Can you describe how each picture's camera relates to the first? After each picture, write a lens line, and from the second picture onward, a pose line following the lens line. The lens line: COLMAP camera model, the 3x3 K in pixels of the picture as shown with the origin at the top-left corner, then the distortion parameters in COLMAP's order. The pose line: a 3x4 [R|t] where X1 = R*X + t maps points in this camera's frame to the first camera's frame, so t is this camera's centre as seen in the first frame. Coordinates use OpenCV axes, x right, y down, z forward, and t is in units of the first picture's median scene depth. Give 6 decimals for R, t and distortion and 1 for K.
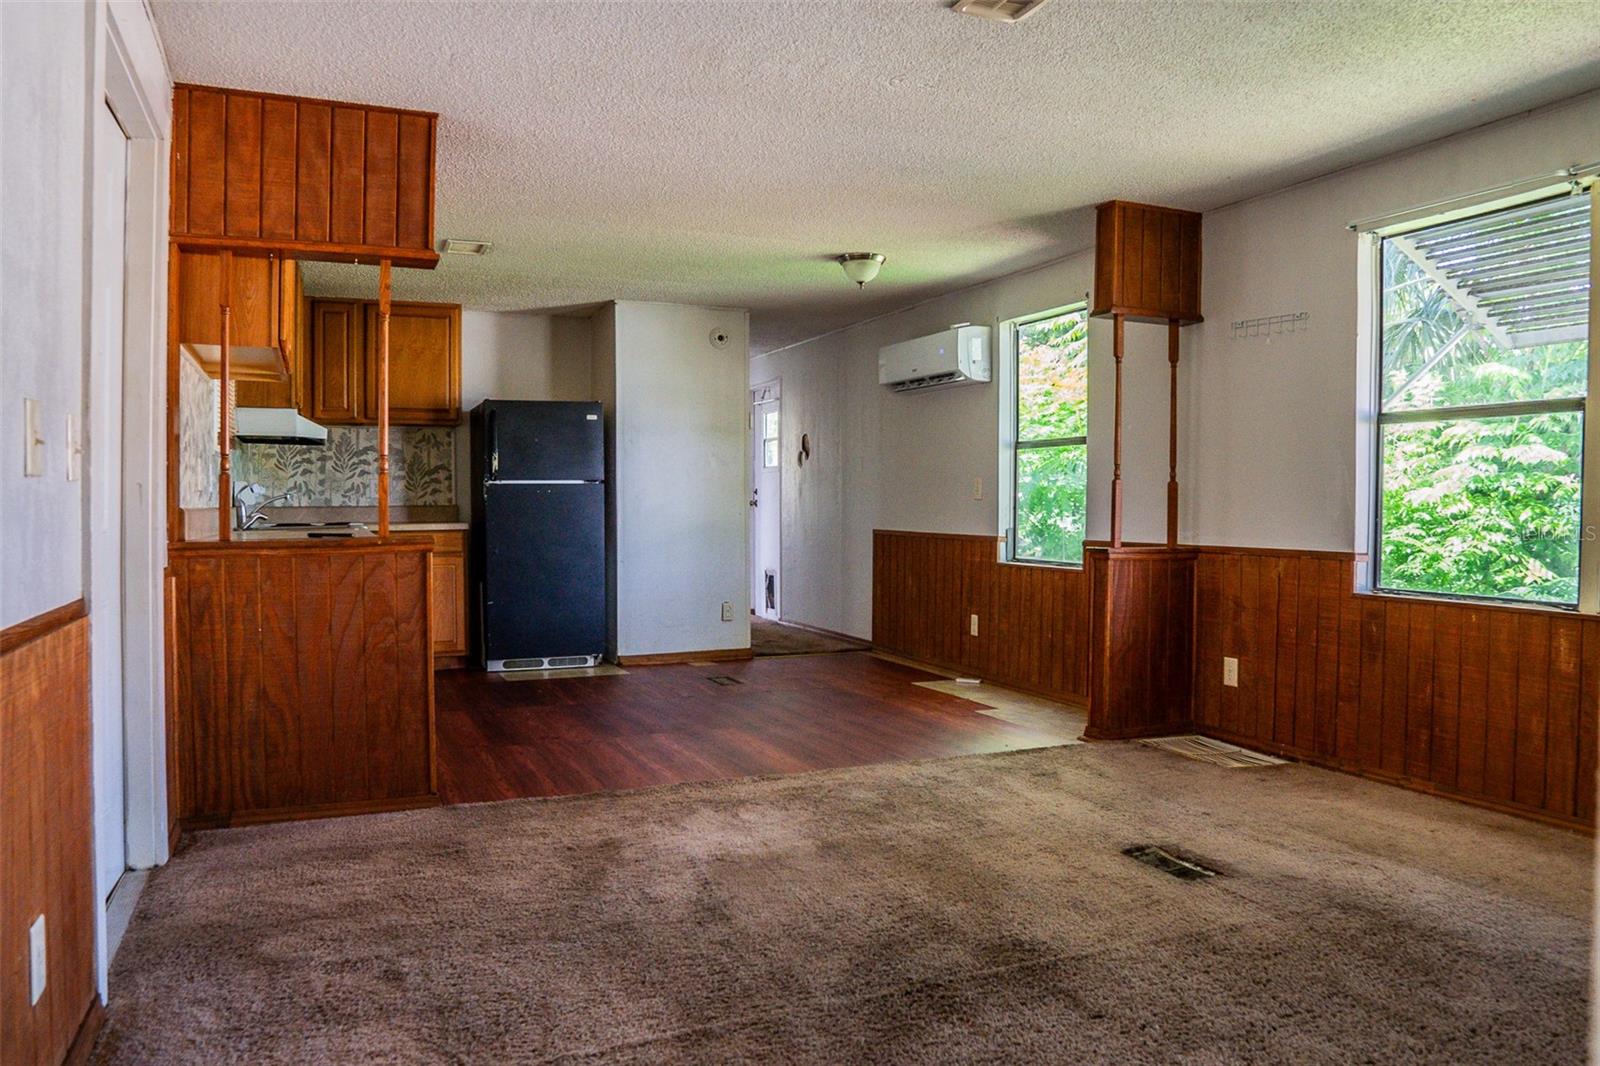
lens RADIAL K [[1130.0, 0, 787.7], [0, 1130.0, 530.9], [0, 0, 1]] dist [-0.115556, 0.081602]
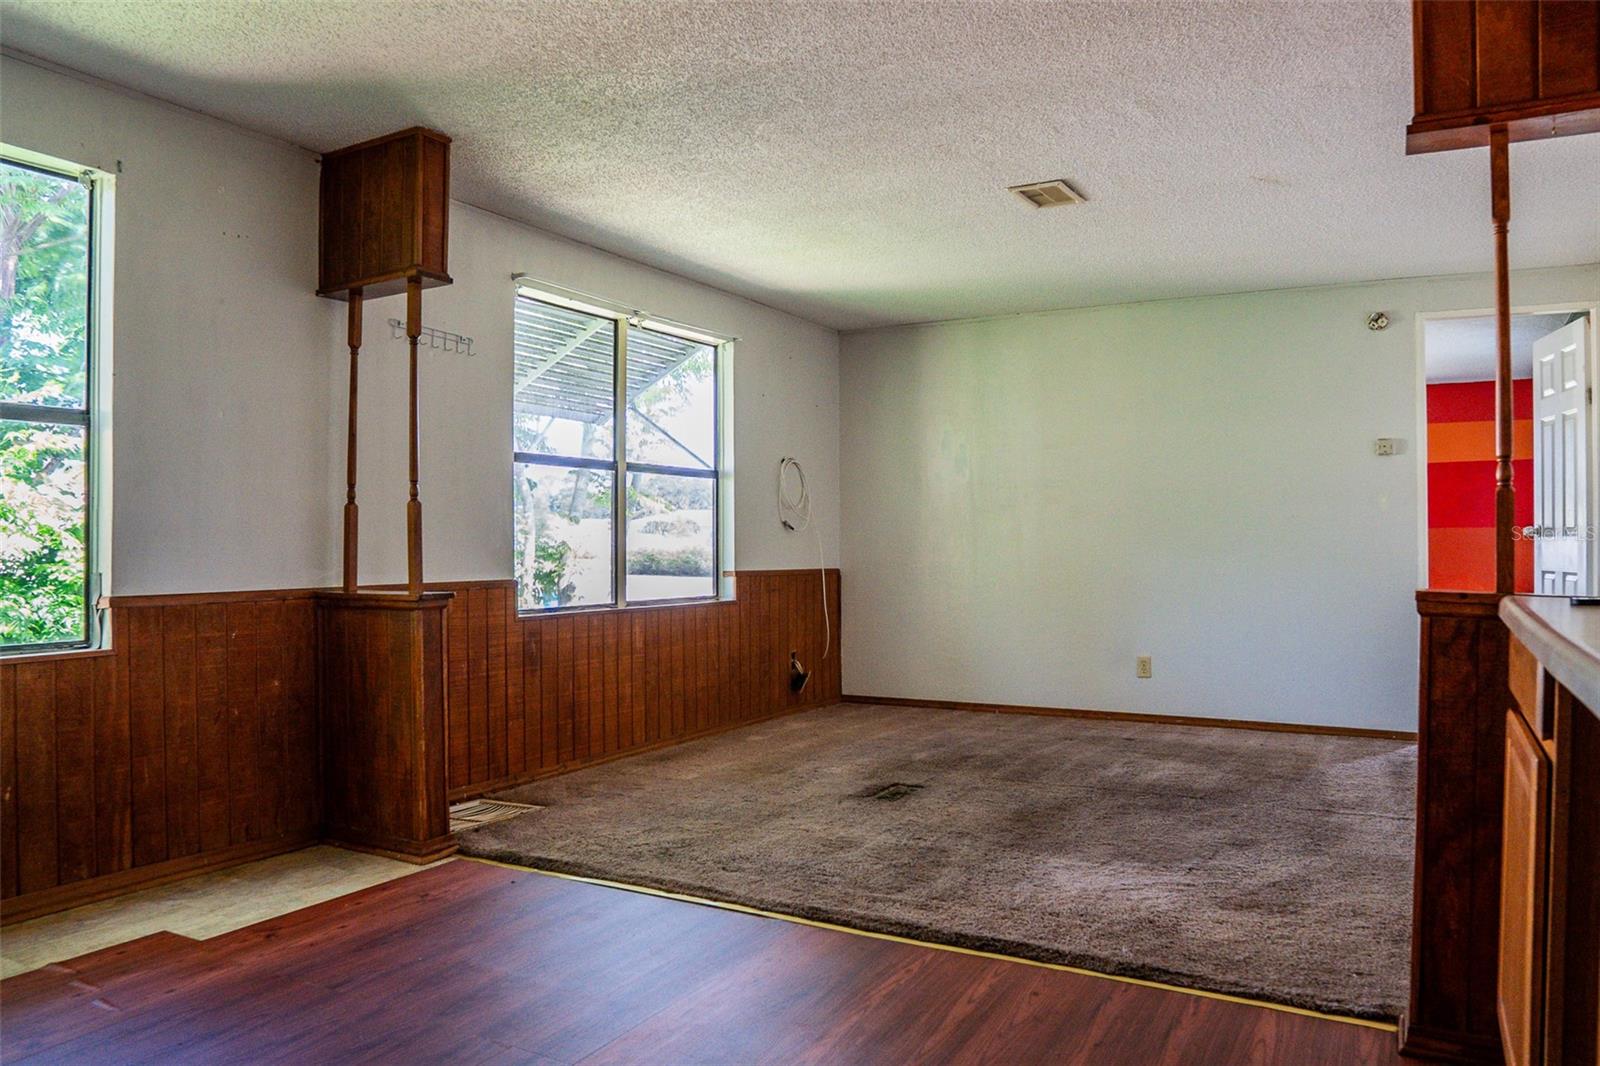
lens RADIAL K [[1143.5, 0, 797.9], [0, 1143.5, 528.9], [0, 0, 1]] dist [-0.116730, 0.084664]
pose [[-0.616640, 0.002110, 0.787242, -0.415065], [0.014307, 0.999861, 0.008527, -0.027442], [-0.787115, 0.016521, -0.616585, 1.159939]]
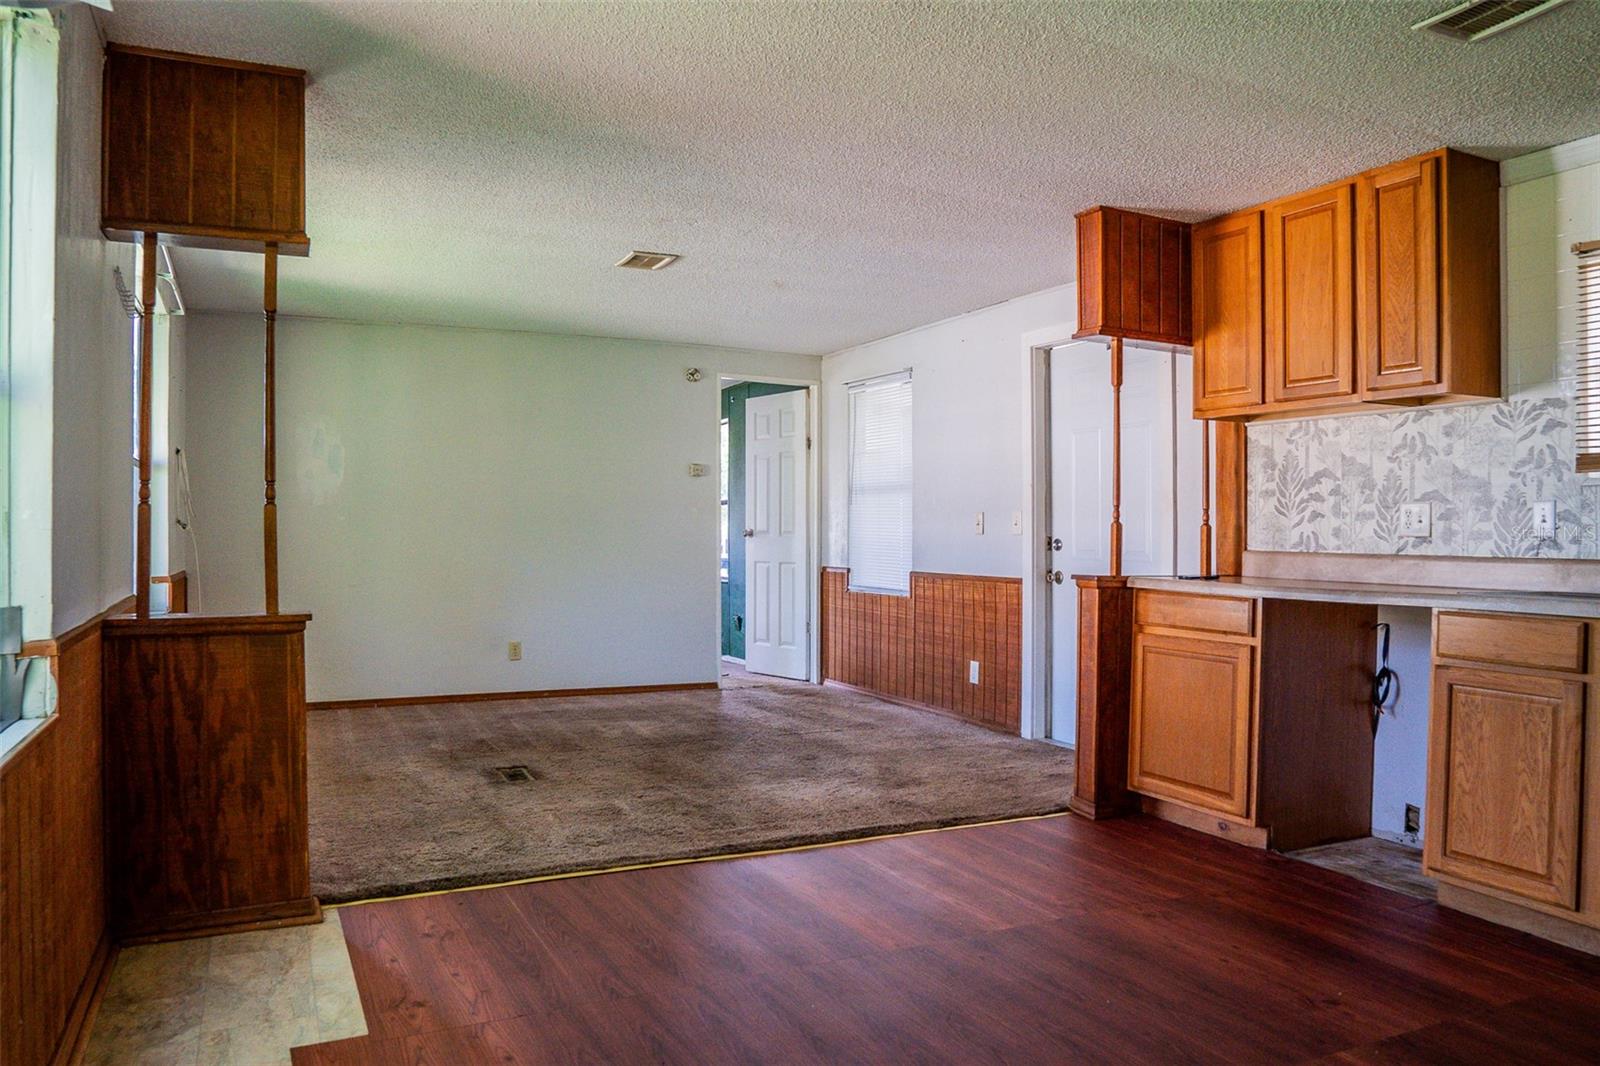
lens RADIAL K [[1143.5, 0, 797.9], [0, 1143.5, 528.9], [0, 0, 1]] dist [-0.116730, 0.084664]
pose [[-0.997915, -0.010507, -0.063675, 0.035635], [-0.011767, 0.999742, 0.019446, -0.043872], [0.063454, 0.020155, -0.997781, 1.514211]]
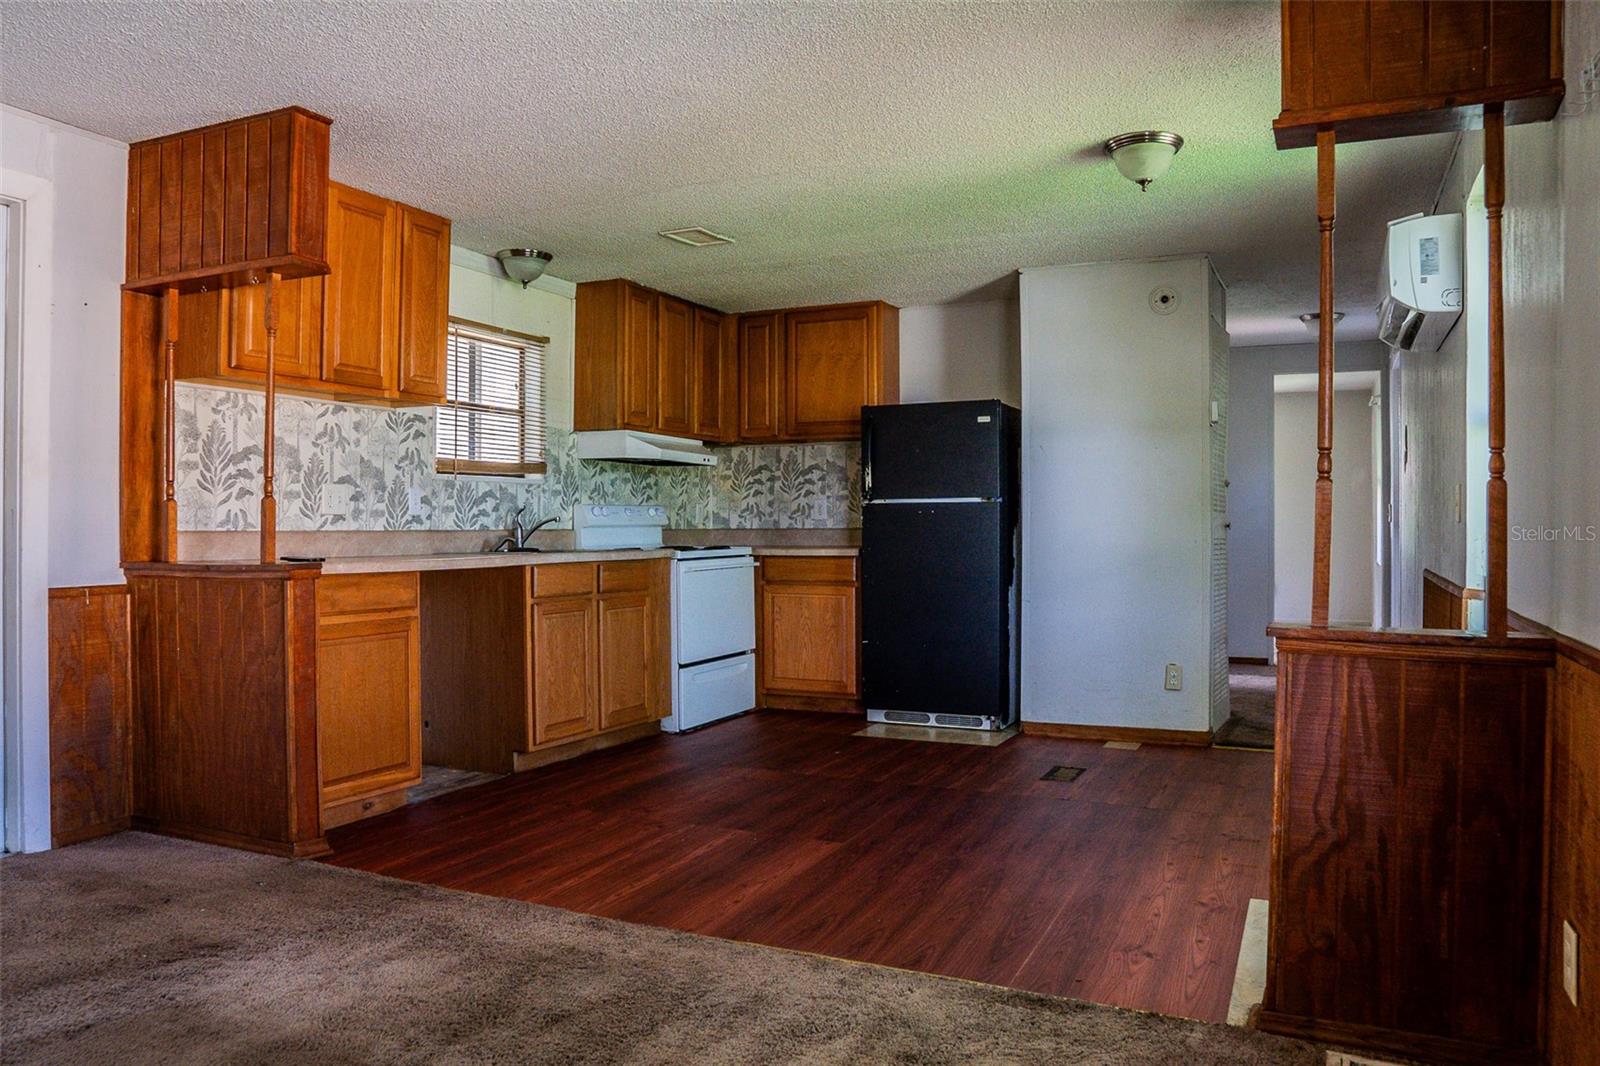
lens RADIAL K [[1143.5, 0, 797.9], [0, 1143.5, 528.9], [0, 0, 1]] dist [-0.116730, 0.084664]
pose [[0.671274, 0.004234, -0.741197, 0.453722], [-0.018944, 0.999755, -0.011446, -0.014977], [0.740967, 0.021724, 0.671190, 0.482120]]
